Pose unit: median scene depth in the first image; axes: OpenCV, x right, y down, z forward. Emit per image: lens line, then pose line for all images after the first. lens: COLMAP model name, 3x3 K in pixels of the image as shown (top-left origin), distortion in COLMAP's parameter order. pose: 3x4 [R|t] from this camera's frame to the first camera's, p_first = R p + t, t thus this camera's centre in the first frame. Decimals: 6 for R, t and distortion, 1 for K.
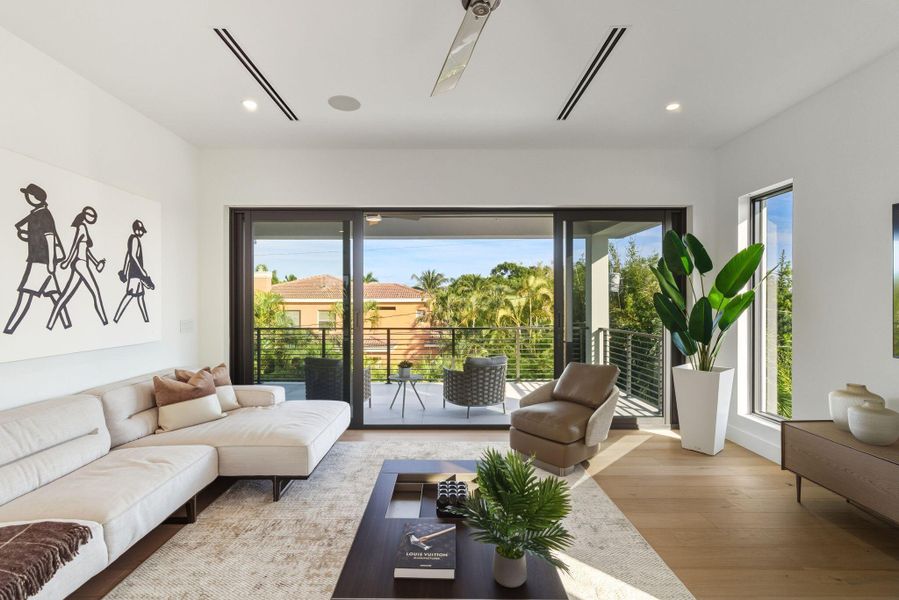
lens RADIAL K [[418.6, 0, 445.6], [0, 418.6, 301.1], [0, 0, 1]] dist [-0.002049, -0.000840]
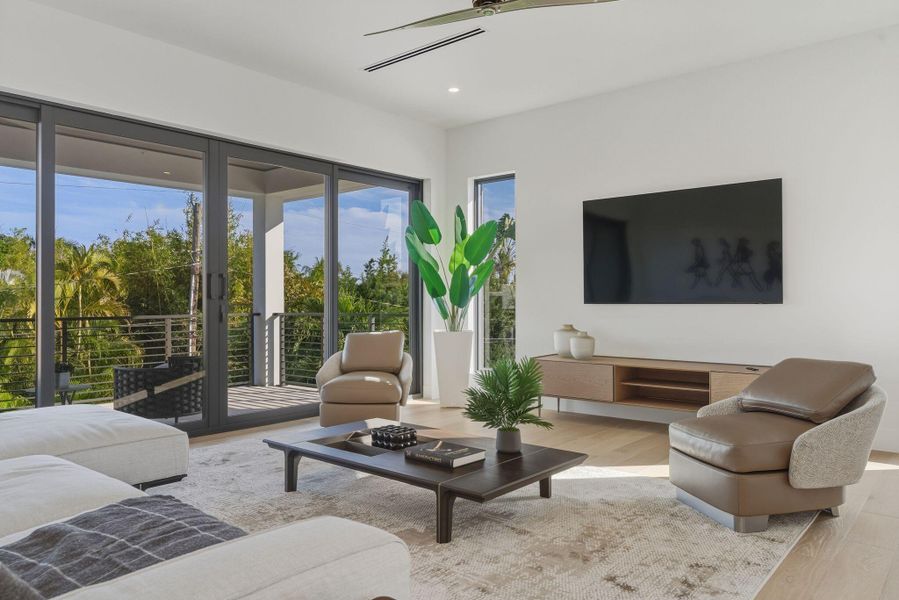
lens RADIAL K [[634.8, 0, 464.2], [0, 634.8, 298.9], [0, 0, 1]] dist [-0.000145, 0.000852]
pose [[0.636006, -0.000719, 0.771684, -0.376105], [0.005225, 0.999981, -0.003374, 0.049084], [-0.771666, 0.006178, 0.635998, -0.041429]]
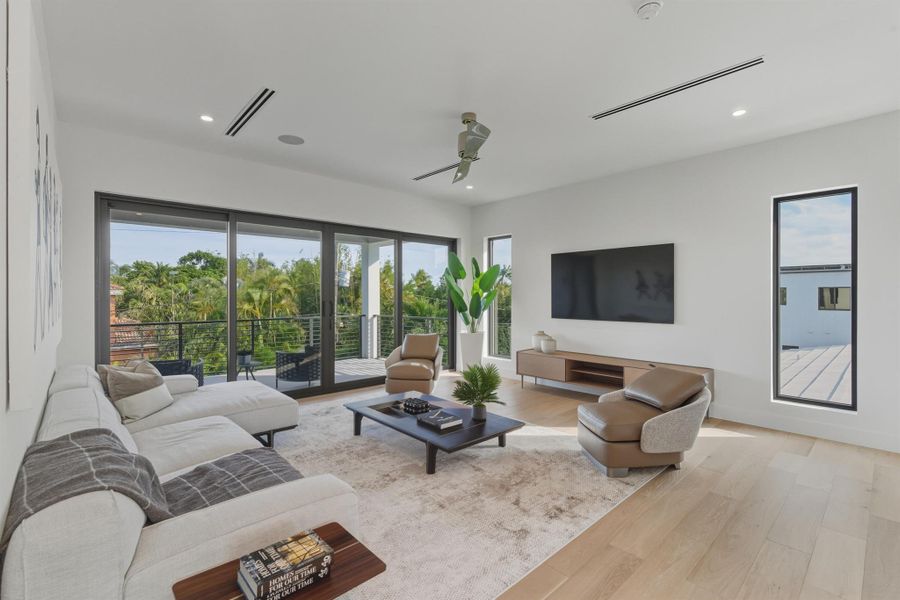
lens RADIAL K [[407.3, 0, 461.3], [0, 407.3, 297.6], [0, 0, 1]] dist [0.000268, 0.000053]
pose [[0.725240, -0.003998, 0.688484, -0.358755], [-0.001019, 0.999976, 0.006881, 0.000799], [-0.688495, -0.005691, 0.725219, -0.129769]]
